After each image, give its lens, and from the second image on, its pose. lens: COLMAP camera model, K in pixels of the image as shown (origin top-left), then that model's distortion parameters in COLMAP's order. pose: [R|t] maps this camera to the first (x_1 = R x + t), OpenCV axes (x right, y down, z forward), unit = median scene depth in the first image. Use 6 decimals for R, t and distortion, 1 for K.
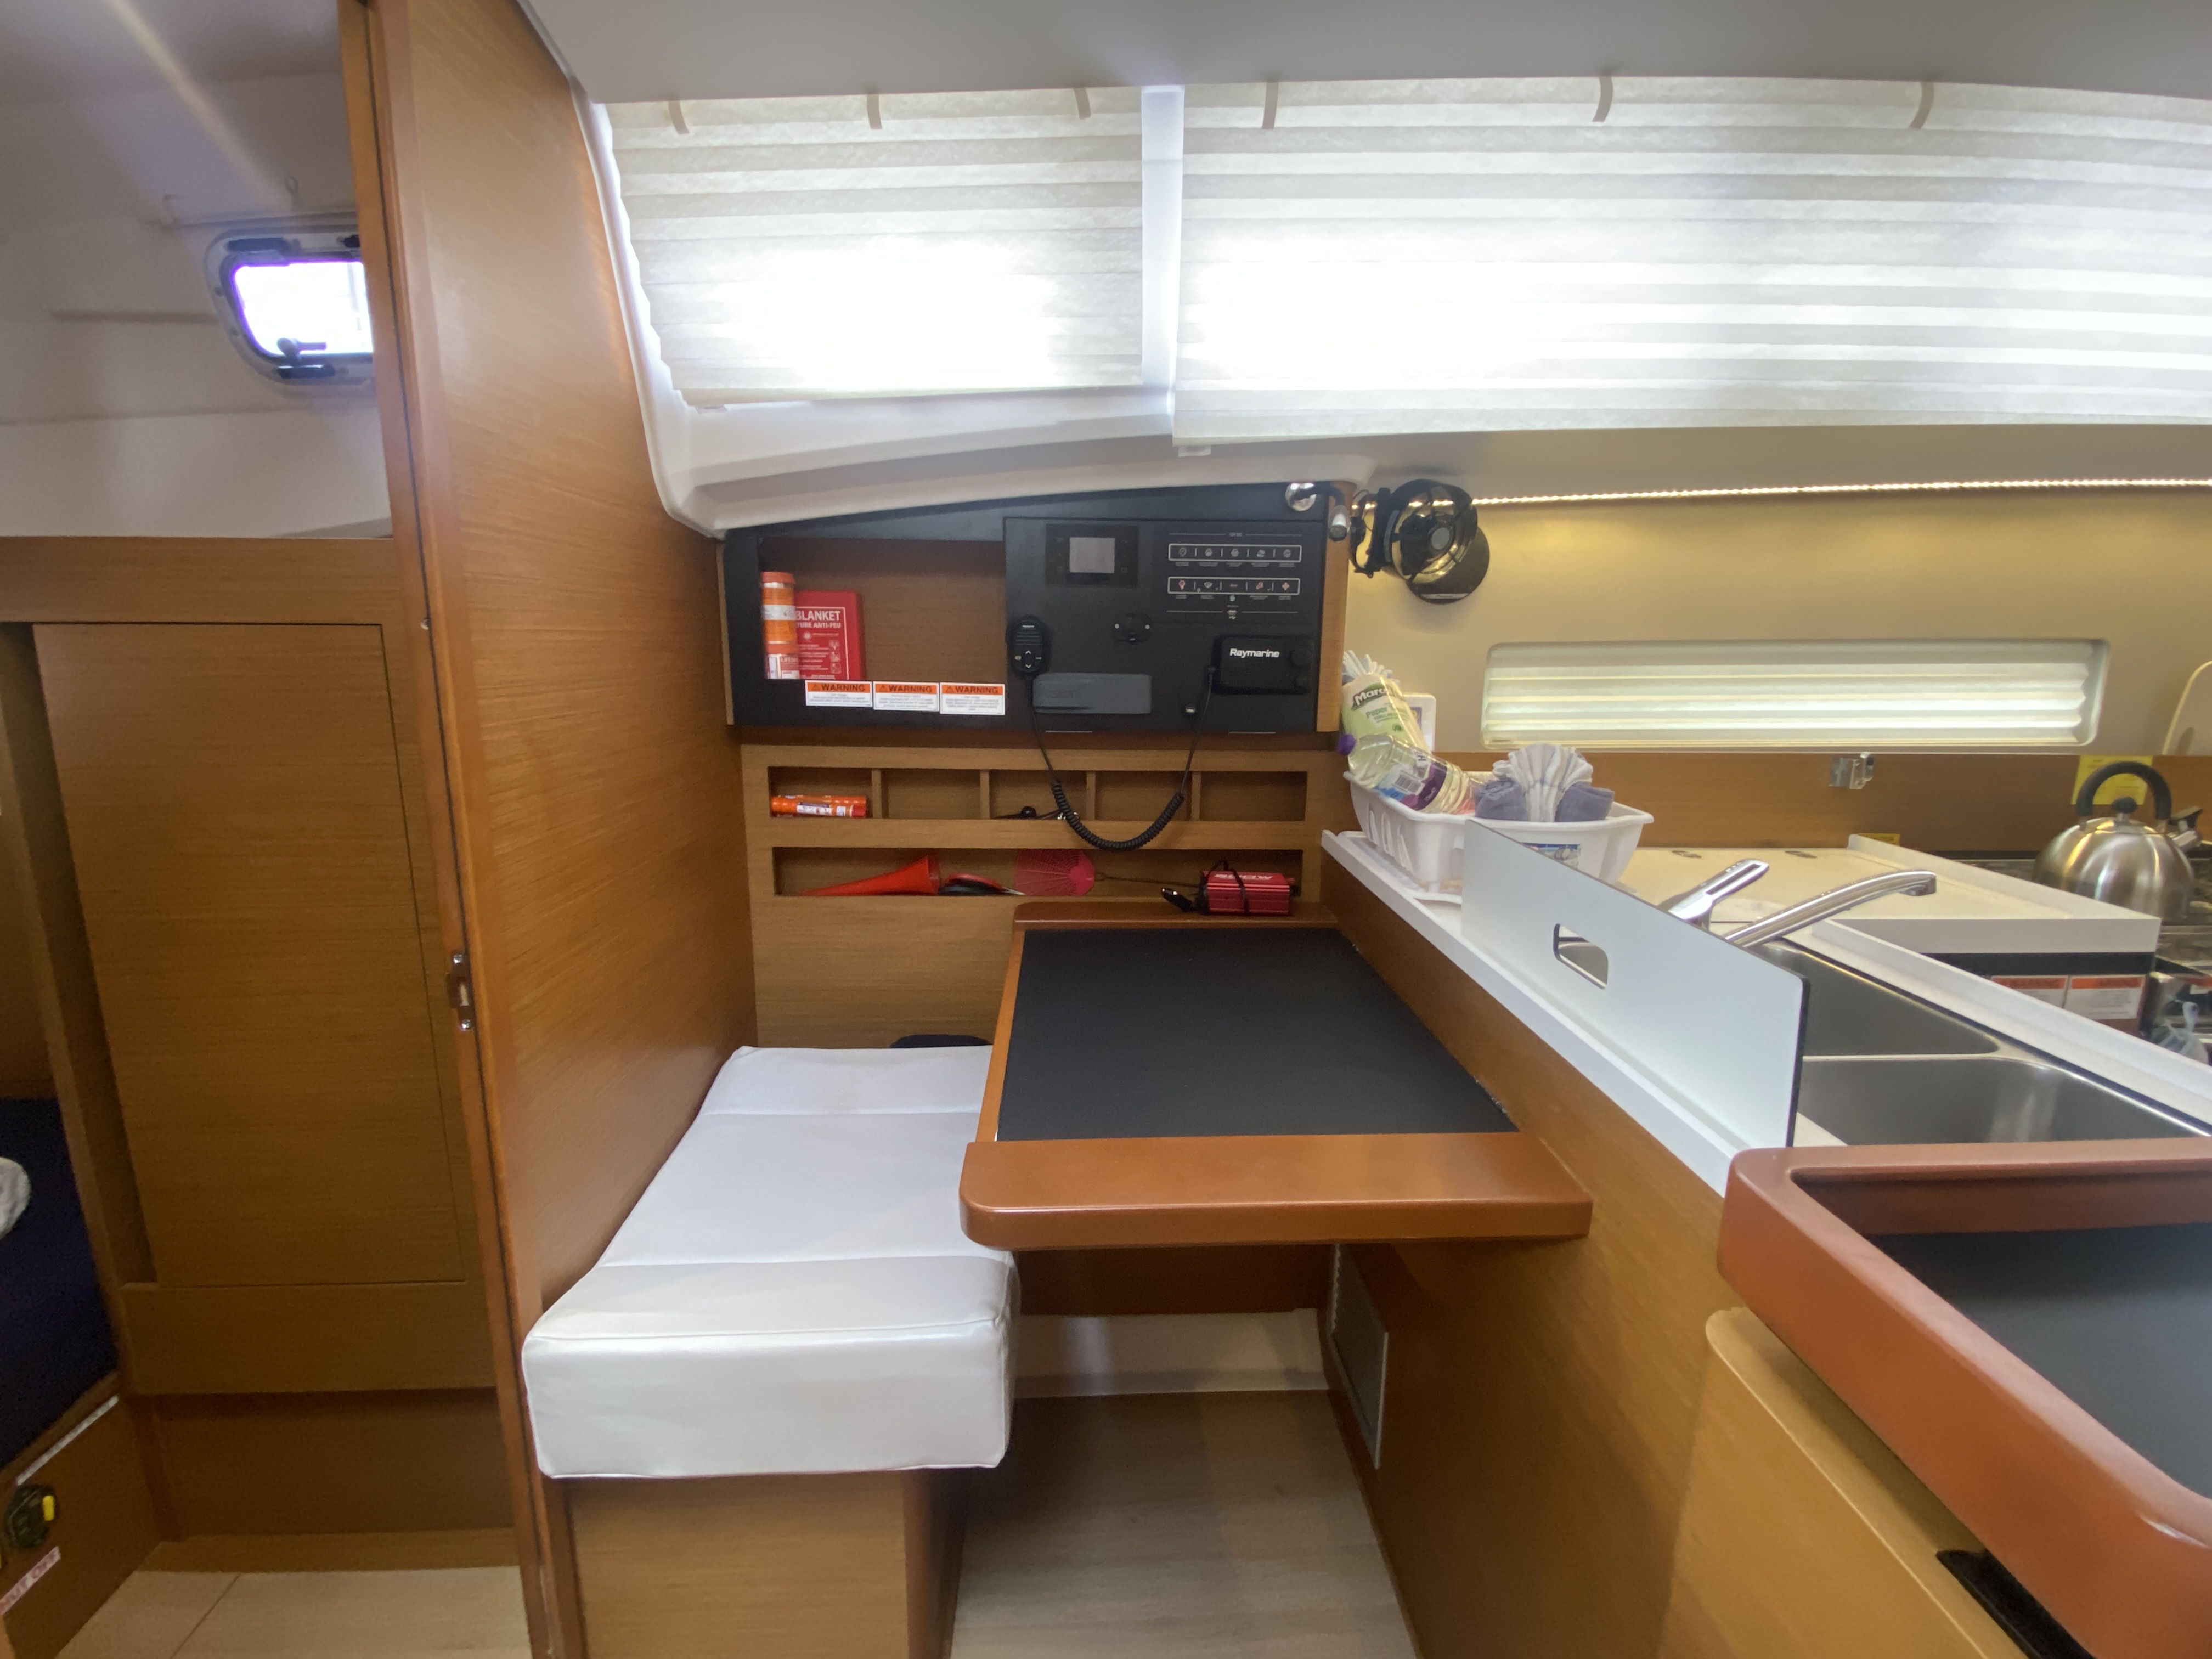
lens RADIAL K [[990.2, 0, 1101.3], [0, 990.2, 828.7], [0, 0, 1]] dist [0.013230, -0.018030]
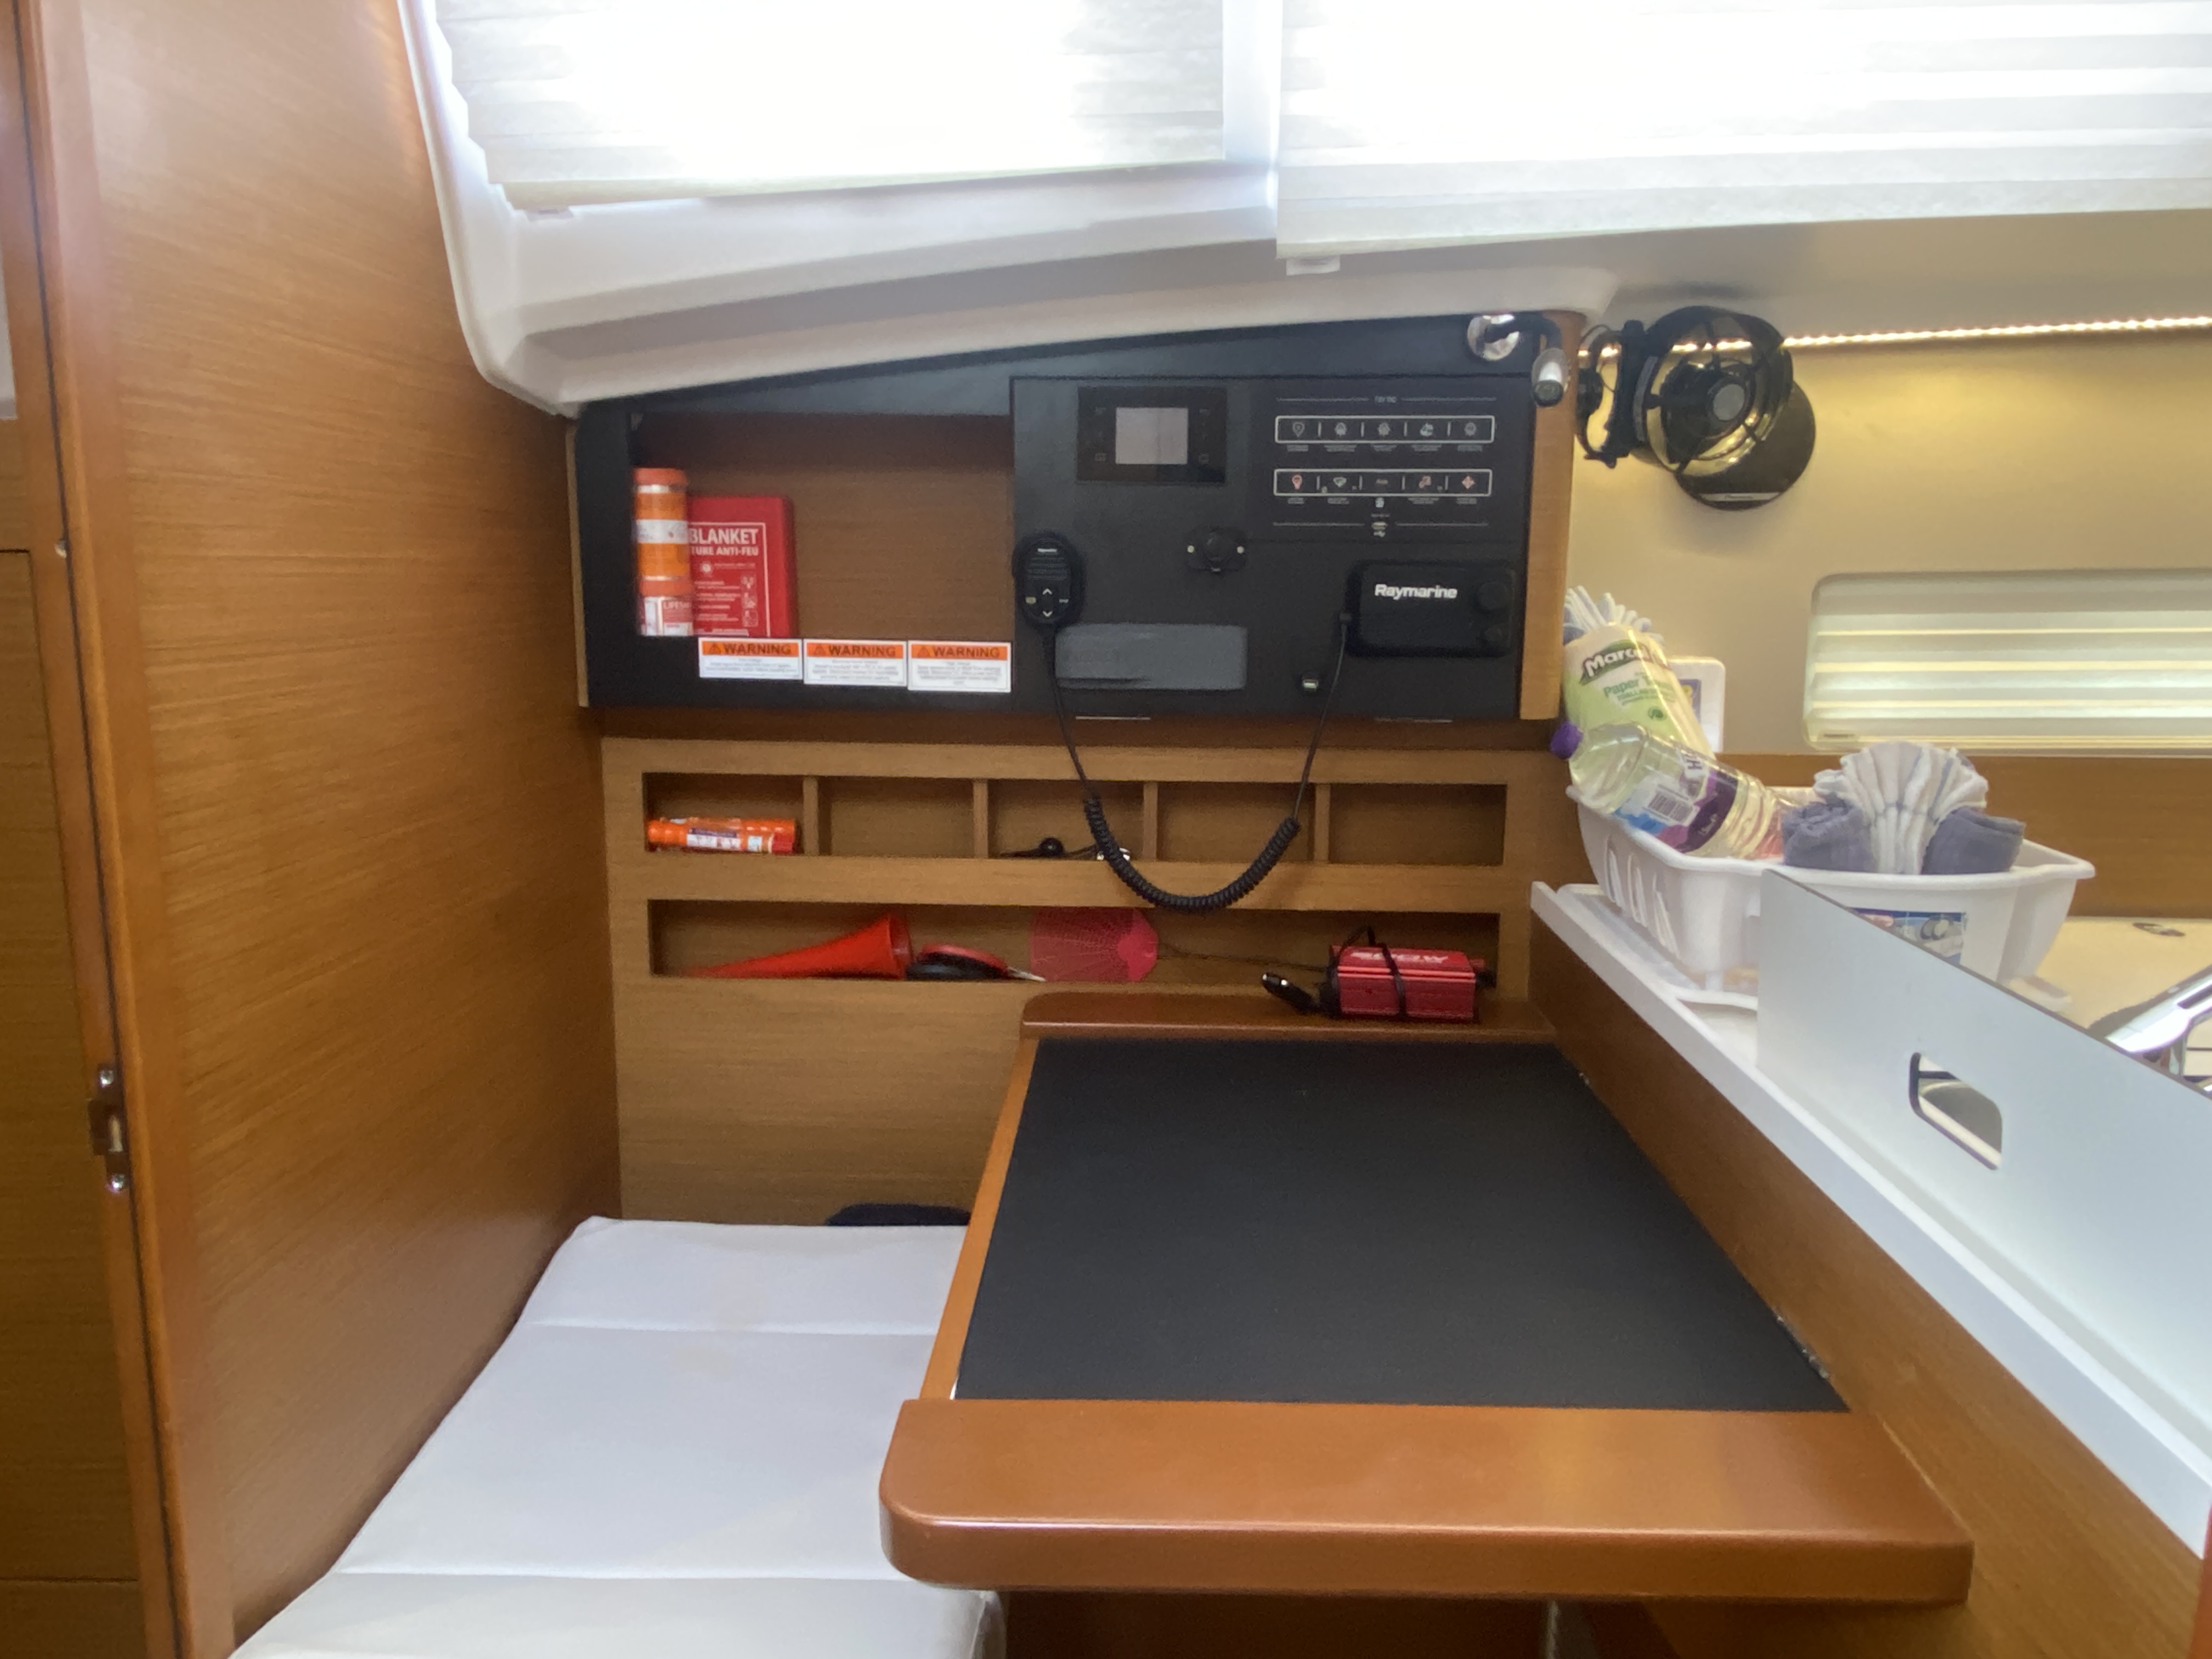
lens RADIAL K [[1549.2, 0, 1100.8], [0, 1549.2, 822.4], [0, 0, 1]] dist [0.024101, -0.035090]
pose [[0.997300, 0.007190, -0.073085, 0.031409], [-0.009427, 0.999496, -0.030303, -0.003913], [0.072830, 0.030910, 0.996865, 0.034657]]
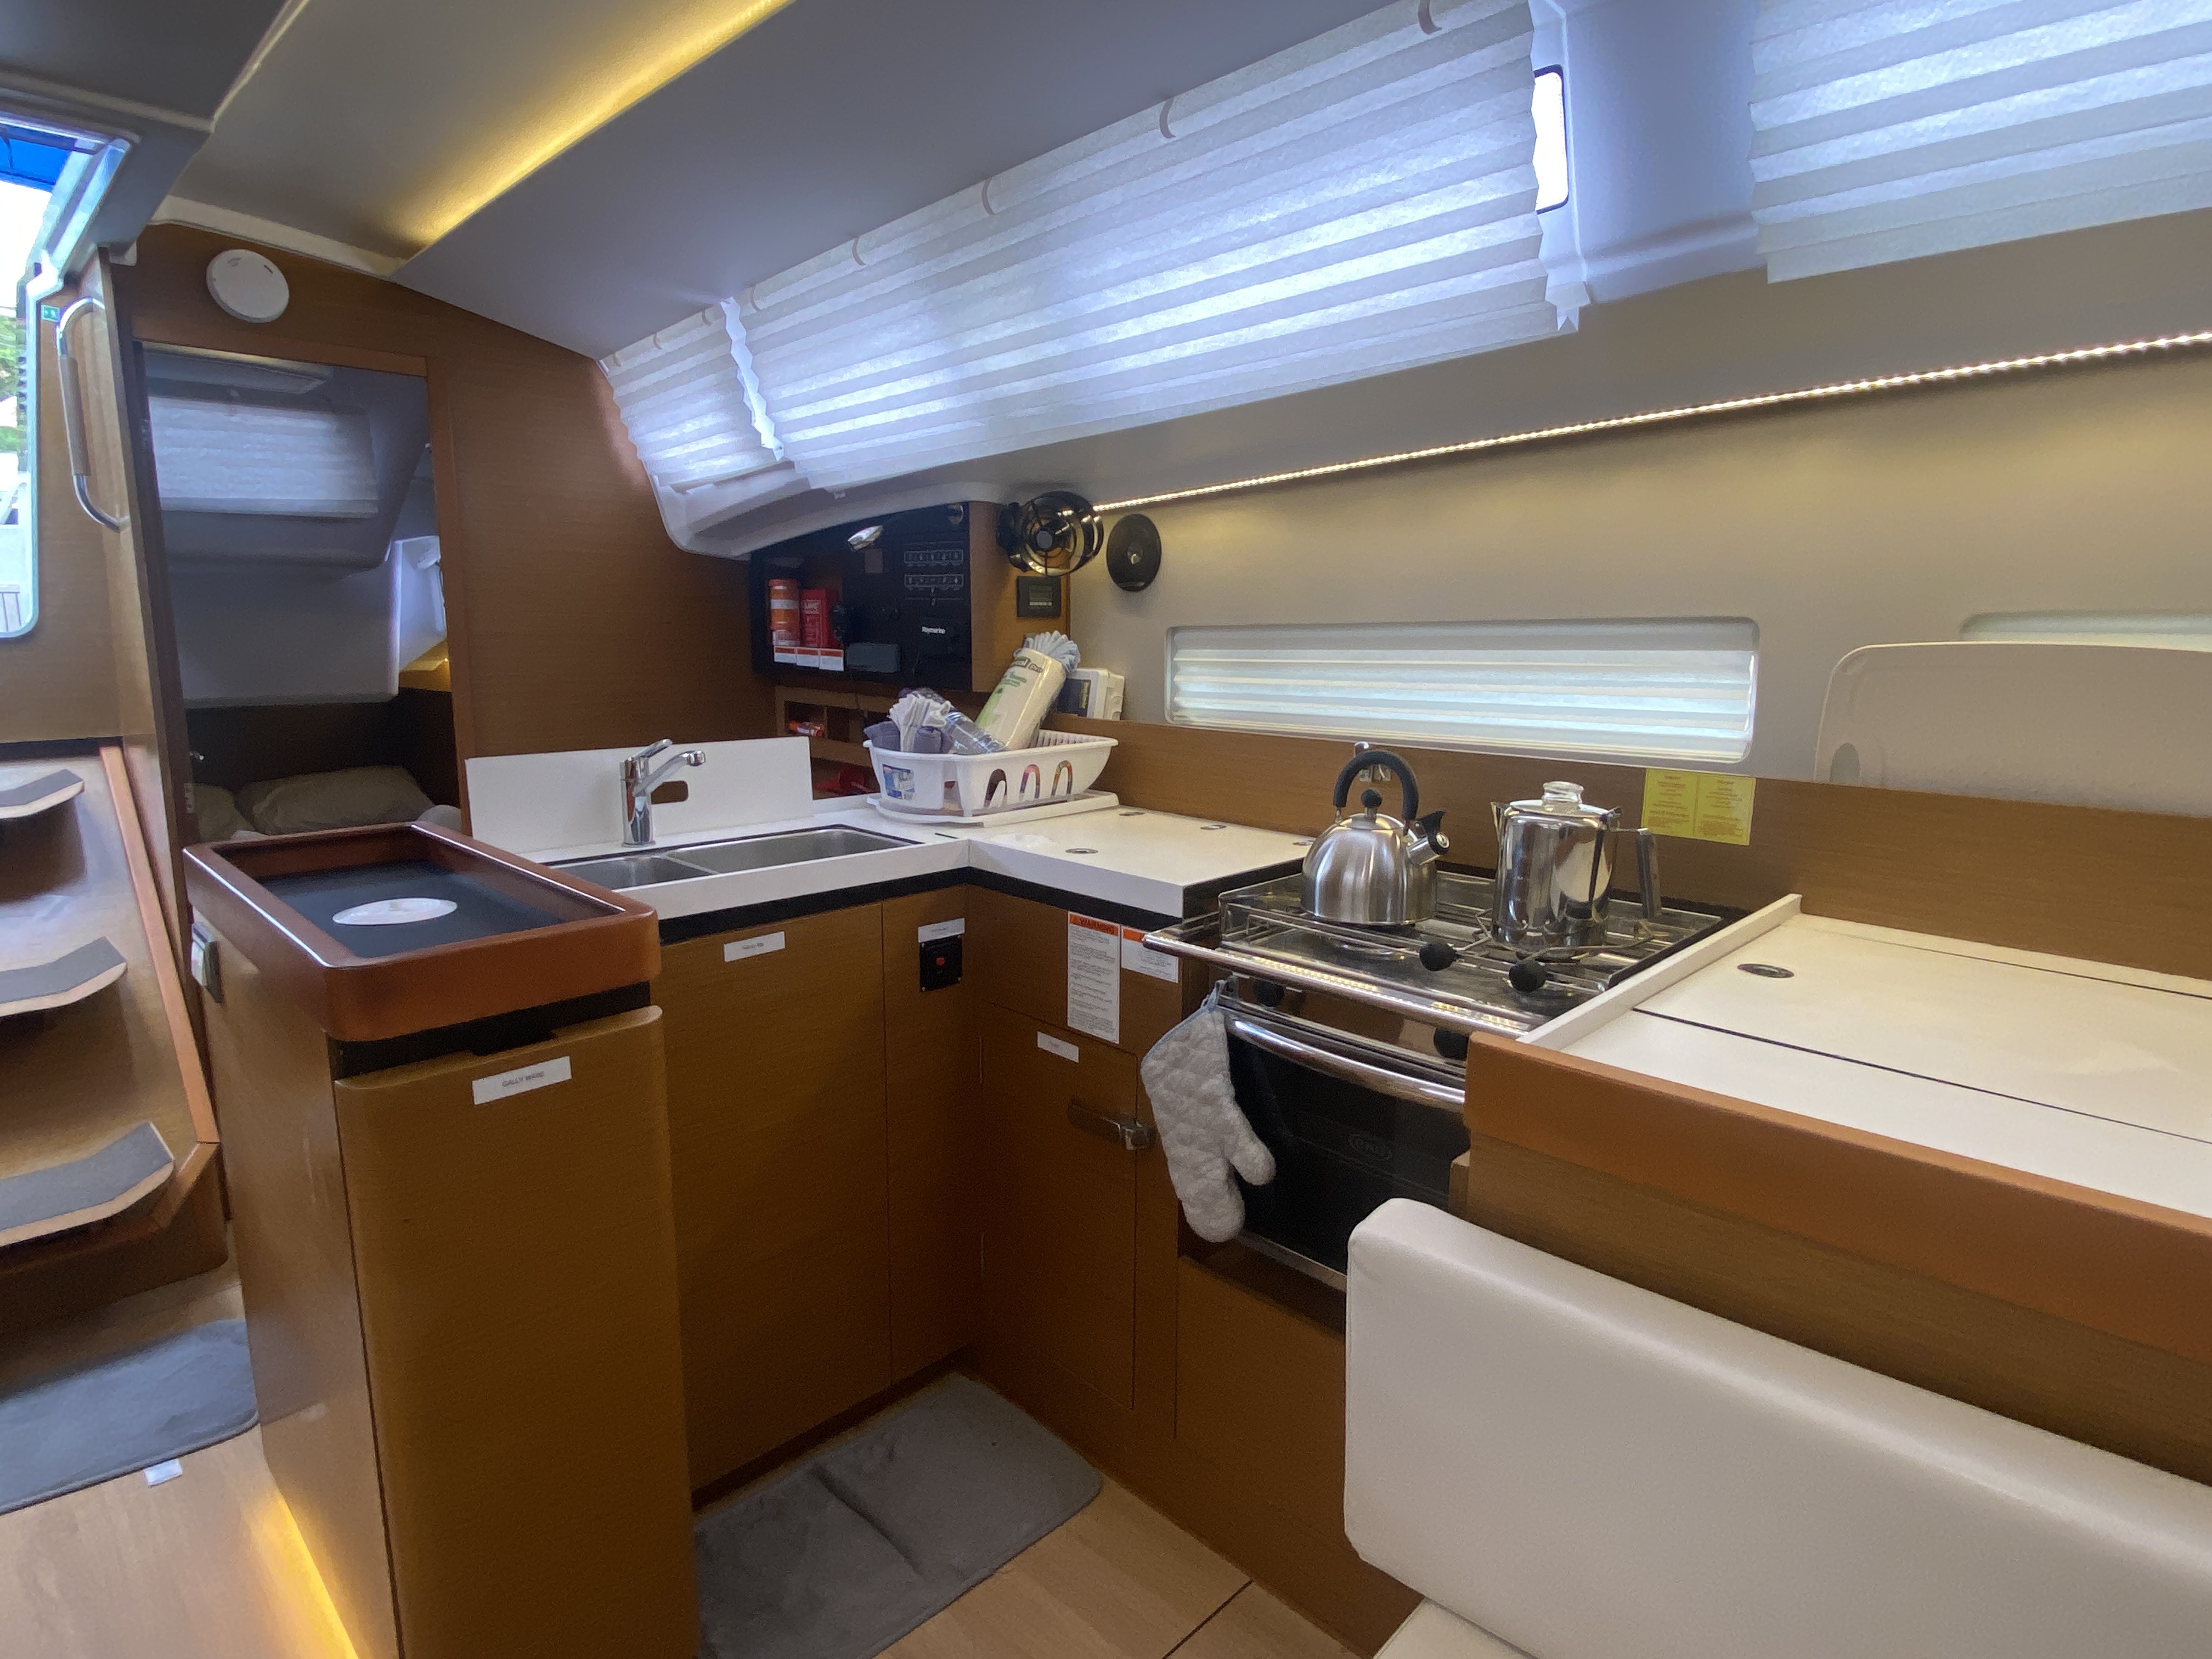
lens RADIAL K [[1180.9, 0, 1111.2], [0, 1180.9, 839.9], [0, 0, 1]] dist [0.002724, -0.000001]
pose [[0.691566, 0.130998, -0.710336, 1.508436], [-0.145204, 0.988554, 0.040938, 0.004398], [0.707568, 0.074832, 0.702672, 0.061345]]
